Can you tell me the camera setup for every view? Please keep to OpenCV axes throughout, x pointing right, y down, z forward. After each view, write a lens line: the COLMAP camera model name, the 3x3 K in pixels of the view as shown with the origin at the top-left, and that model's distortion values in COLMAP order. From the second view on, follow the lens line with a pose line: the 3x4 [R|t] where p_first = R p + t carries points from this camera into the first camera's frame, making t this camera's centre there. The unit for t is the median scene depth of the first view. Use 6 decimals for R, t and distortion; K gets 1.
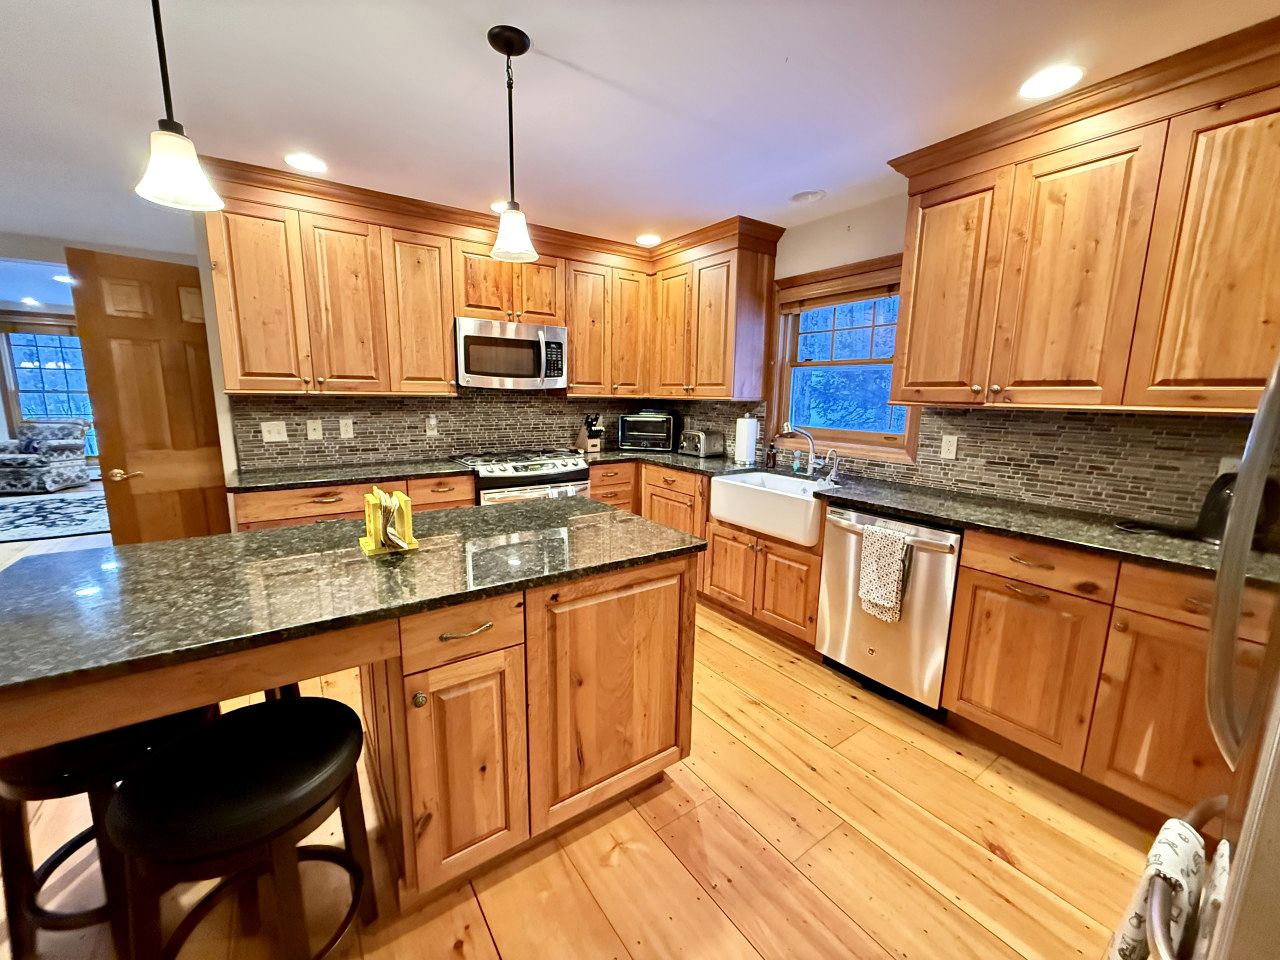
lens RADIAL K [[510.5, 0, 635.3], [0, 510.5, 478.5], [0, 0, 1]] dist [0.001745, 0.000708]
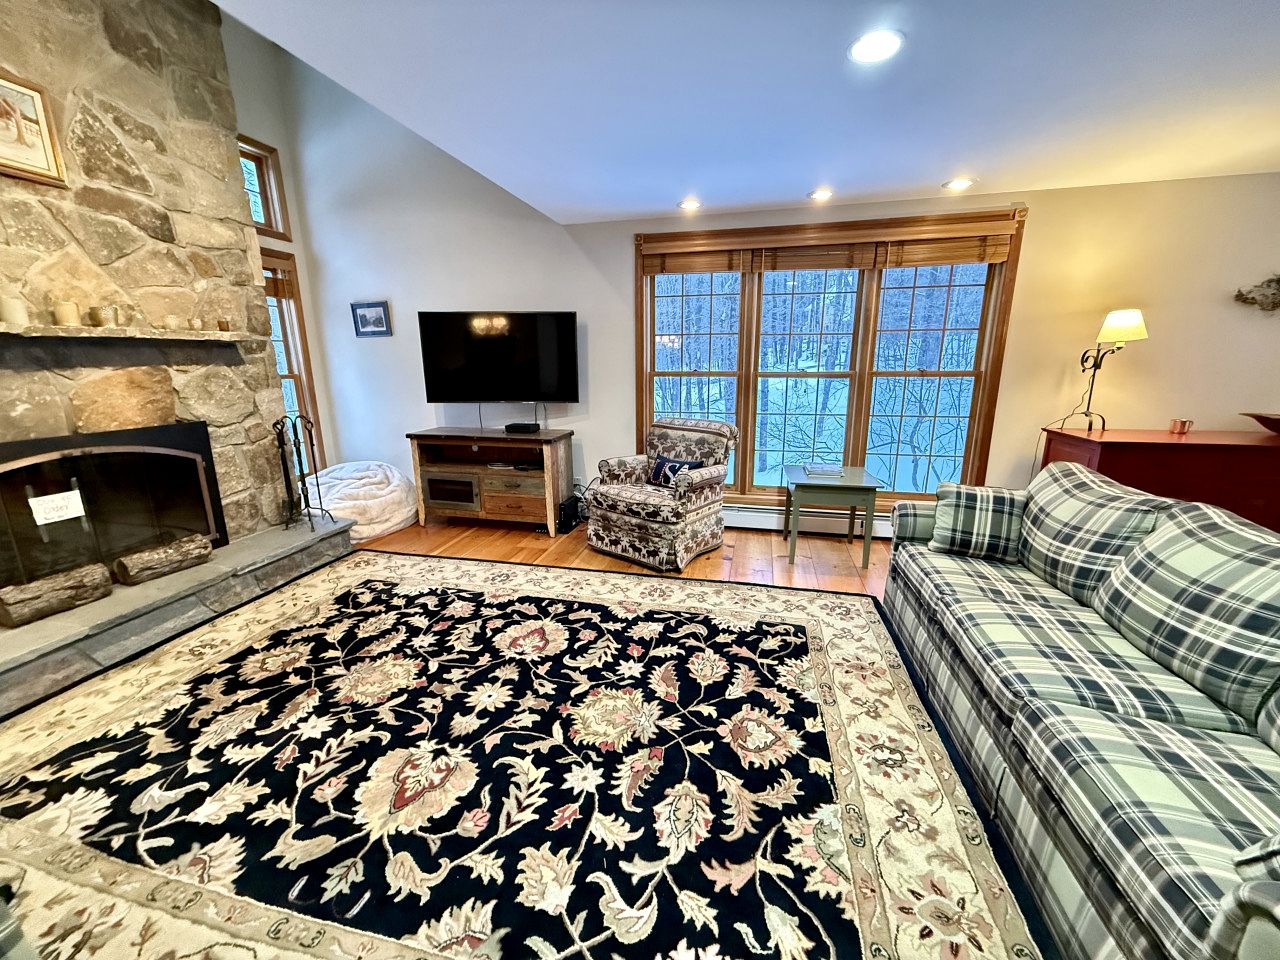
lens RADIAL K [[510.5, 0, 635.3], [0, 510.5, 478.5], [0, 0, 1]] dist [0.001745, 0.000708]
pose [[0.666221, 0.149251, -0.730666, -1.643255], [-0.106463, 0.988768, 0.104900, -0.234301], [0.738116, 0.007902, 0.674628, 1.251905]]
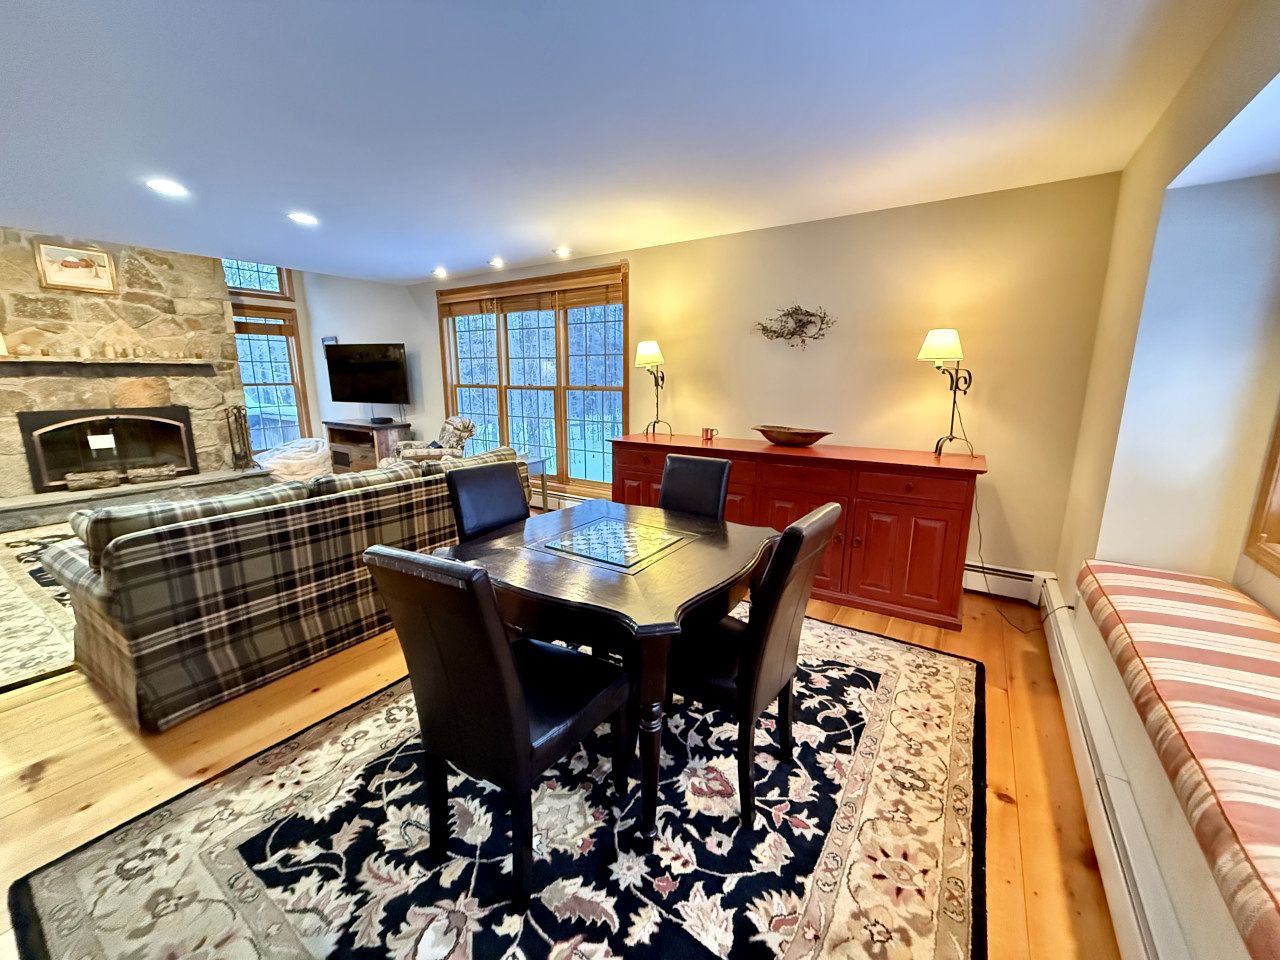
lens RADIAL K [[510.5, 0, 635.3], [0, 510.5, 478.5], [0, 0, 1]] dist [0.001745, 0.000708]
pose [[0.369652, 0.168930, -0.913685, -0.608835], [-0.149871, 0.981298, 0.120798, -0.359614], [0.917004, 0.092281, 0.388057, 2.084845]]
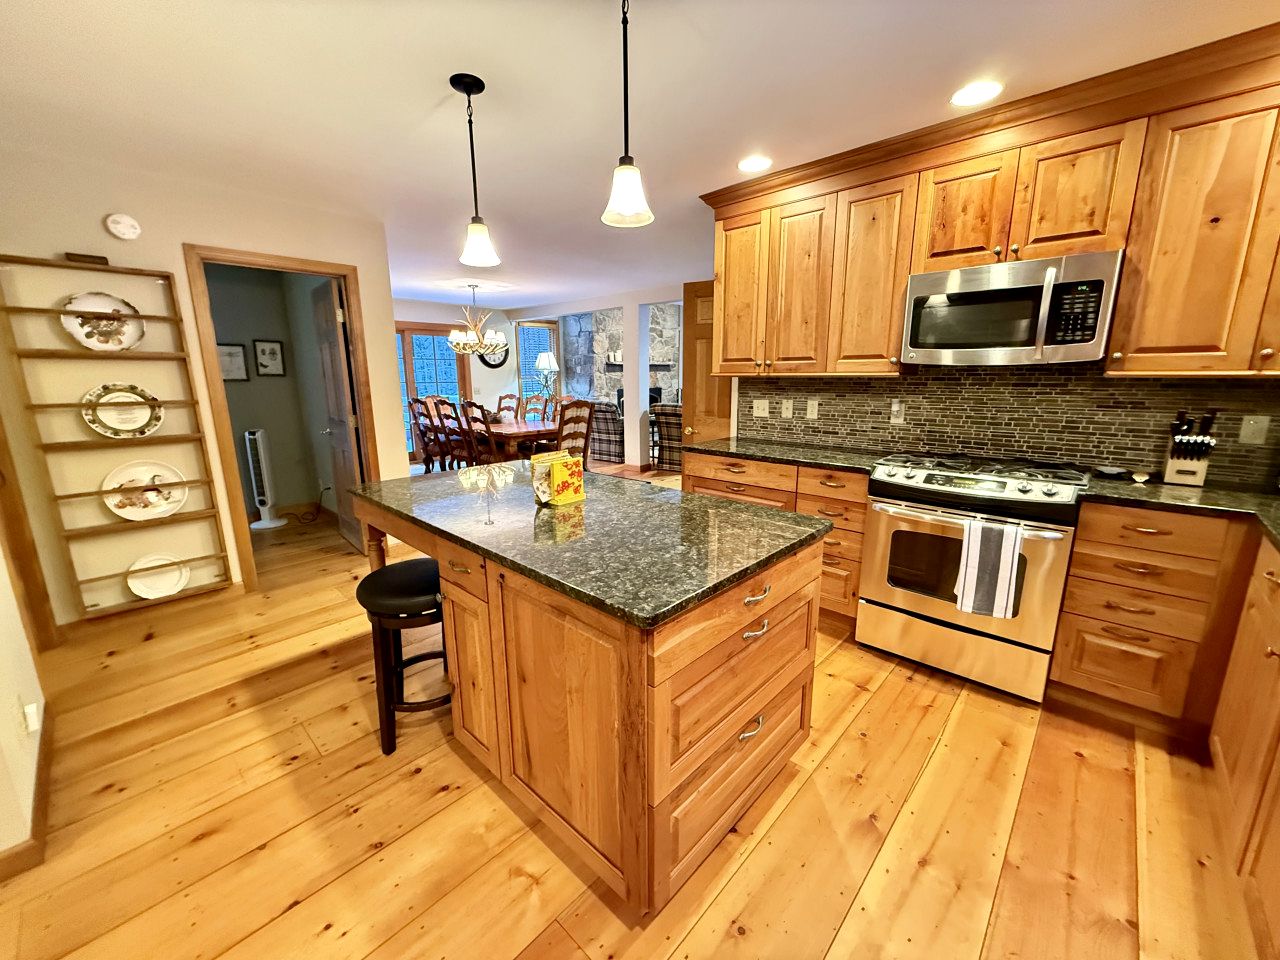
lens RADIAL K [[510.5, 0, 635.3], [0, 510.5, 478.5], [0, 0, 1]] dist [0.001745, 0.000708]
pose [[0.205775, 0.185421, -0.960872, 0.368250], [-0.150884, 0.976156, 0.156058, -0.068796], [0.966897, 0.112867, 0.228845, 0.440091]]
